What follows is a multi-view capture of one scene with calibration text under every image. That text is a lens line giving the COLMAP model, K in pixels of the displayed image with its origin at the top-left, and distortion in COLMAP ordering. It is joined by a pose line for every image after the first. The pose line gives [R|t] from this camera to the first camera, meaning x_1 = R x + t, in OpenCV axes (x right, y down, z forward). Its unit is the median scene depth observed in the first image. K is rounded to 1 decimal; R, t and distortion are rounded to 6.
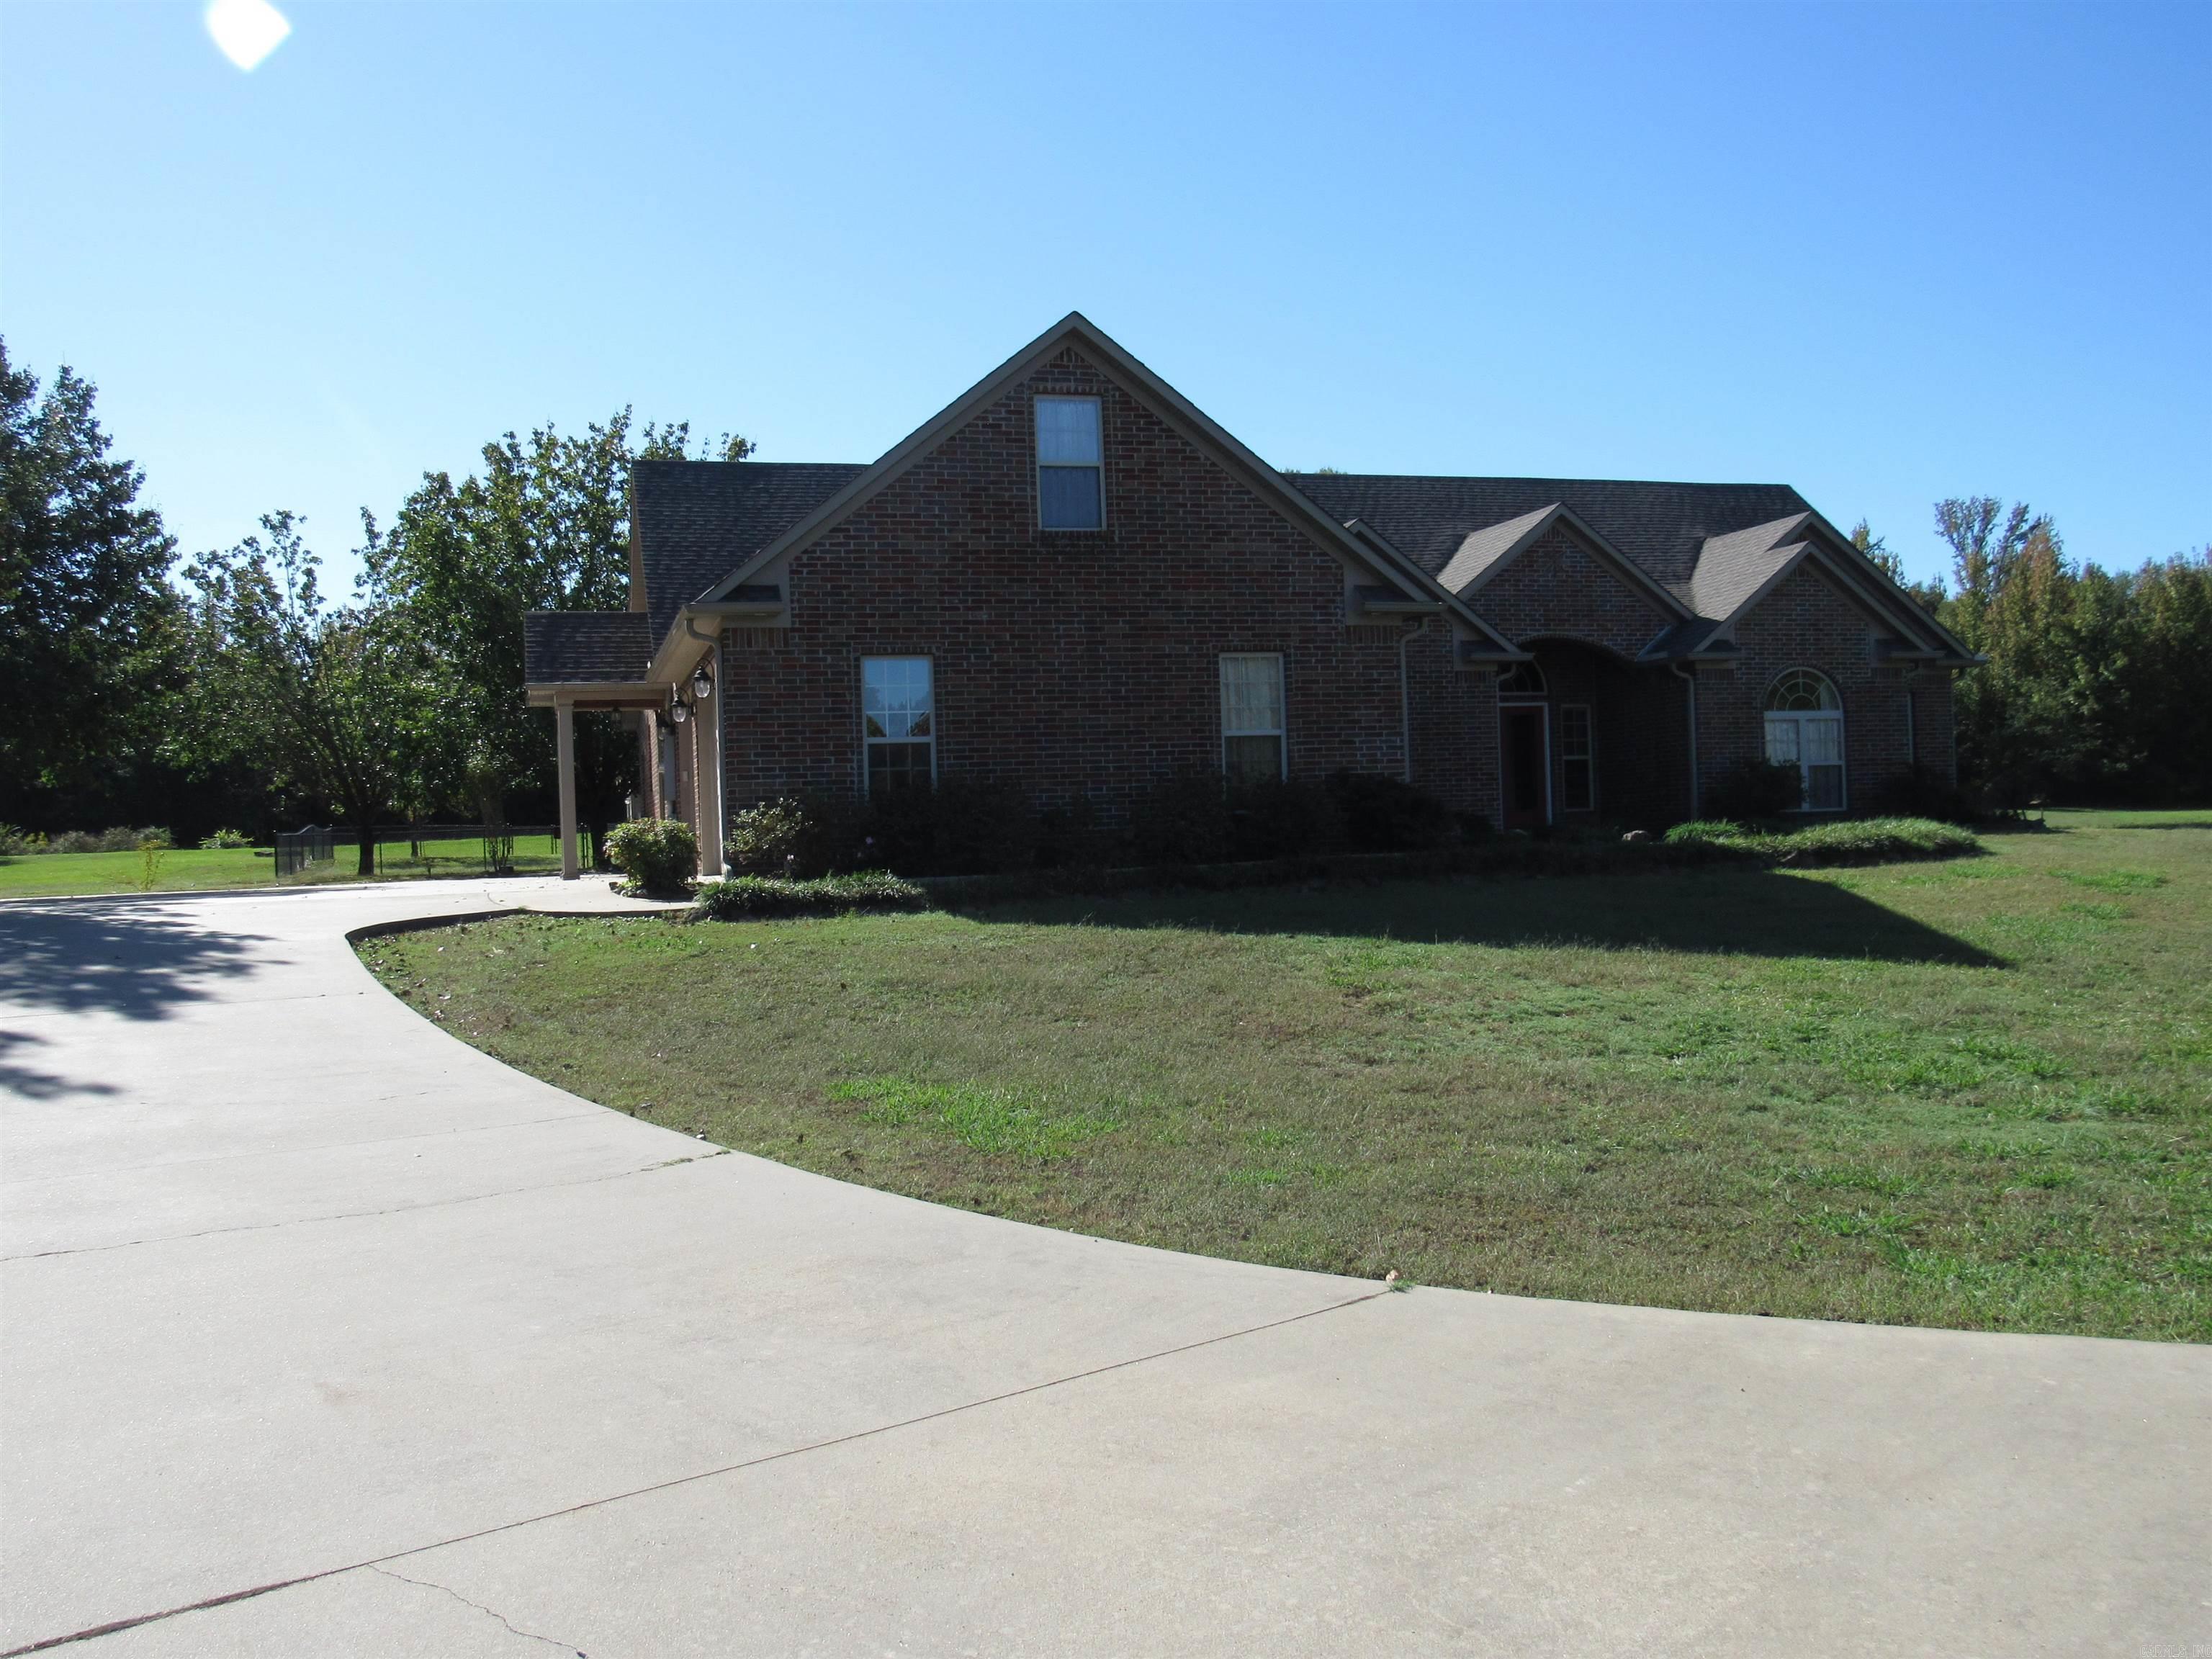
lens RADIAL K [[1949.8, 0, 1098.4], [0, 1949.8, 829.8], [0, 0, 1]] dist [-0.013505, -0.004809]
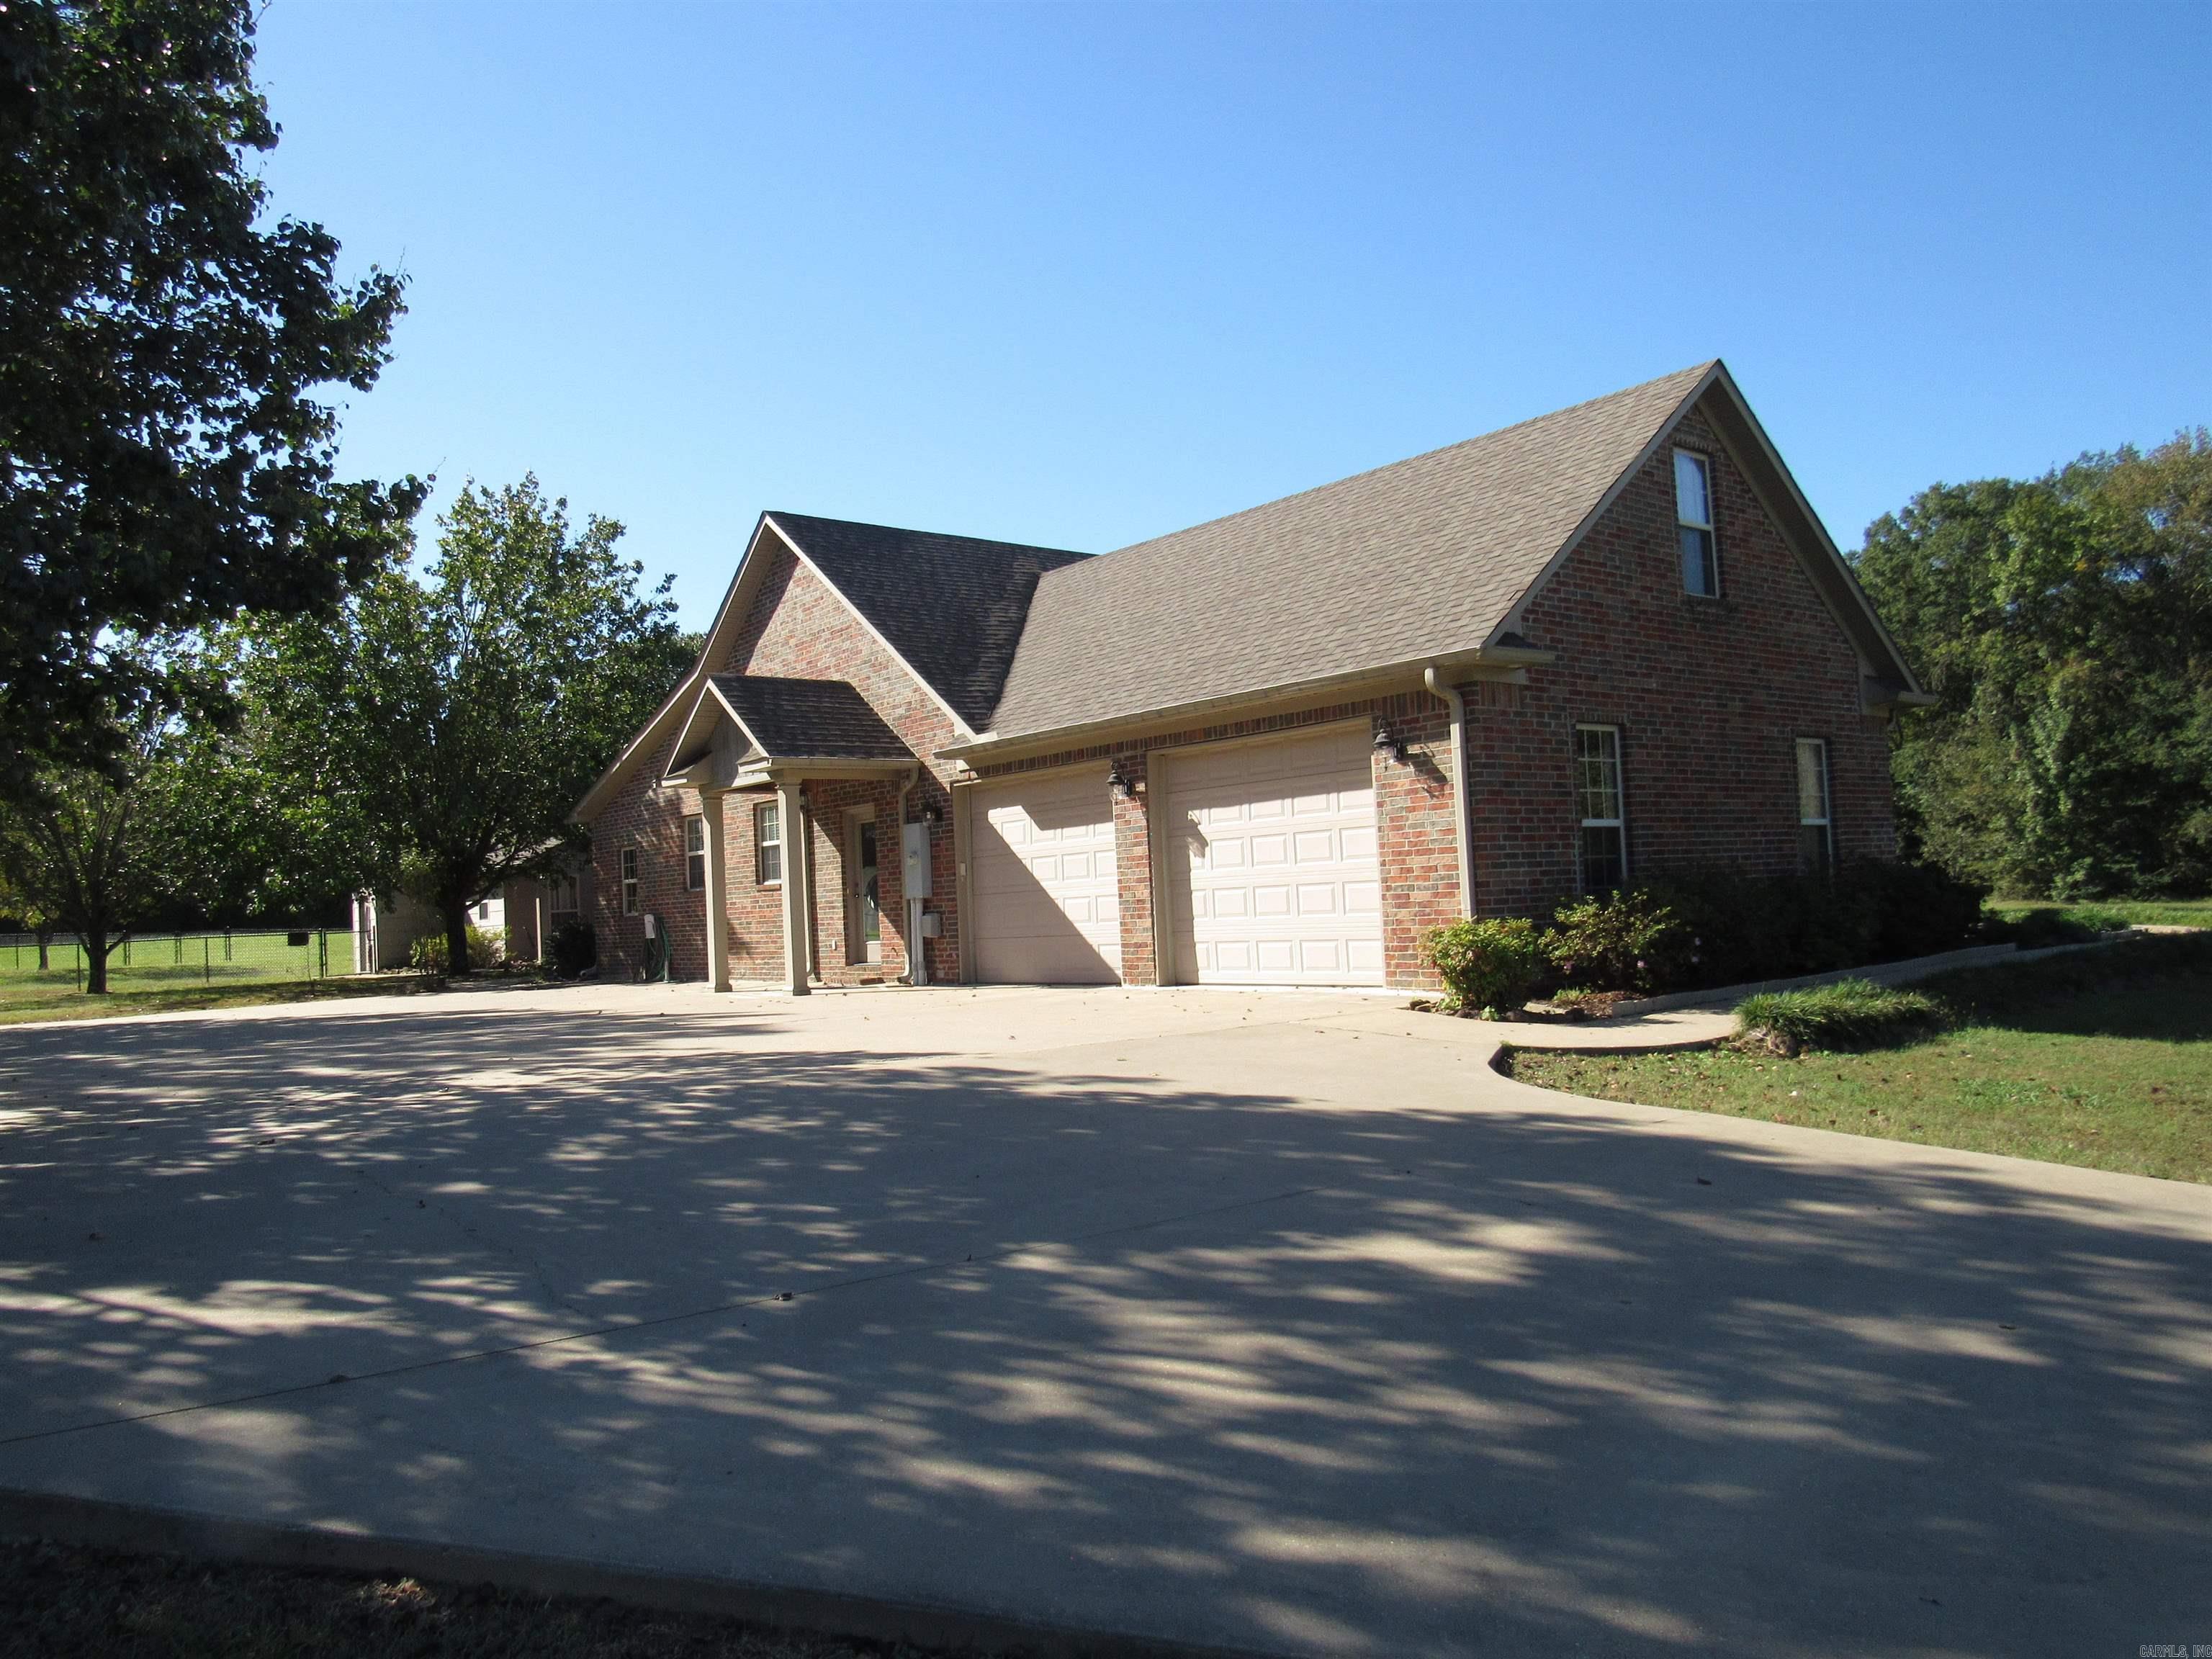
lens RADIAL K [[1584.7, 0, 1089.4], [0, 1584.7, 823.3], [0, 0, 1]] dist [-0.020540, 0.012669]
pose [[0.924734, 0.013666, 0.380368, -0.559856], [0.010212, 0.998105, -0.060687, -0.005928], [-0.380476, 0.060004, 0.922842, 0.434515]]
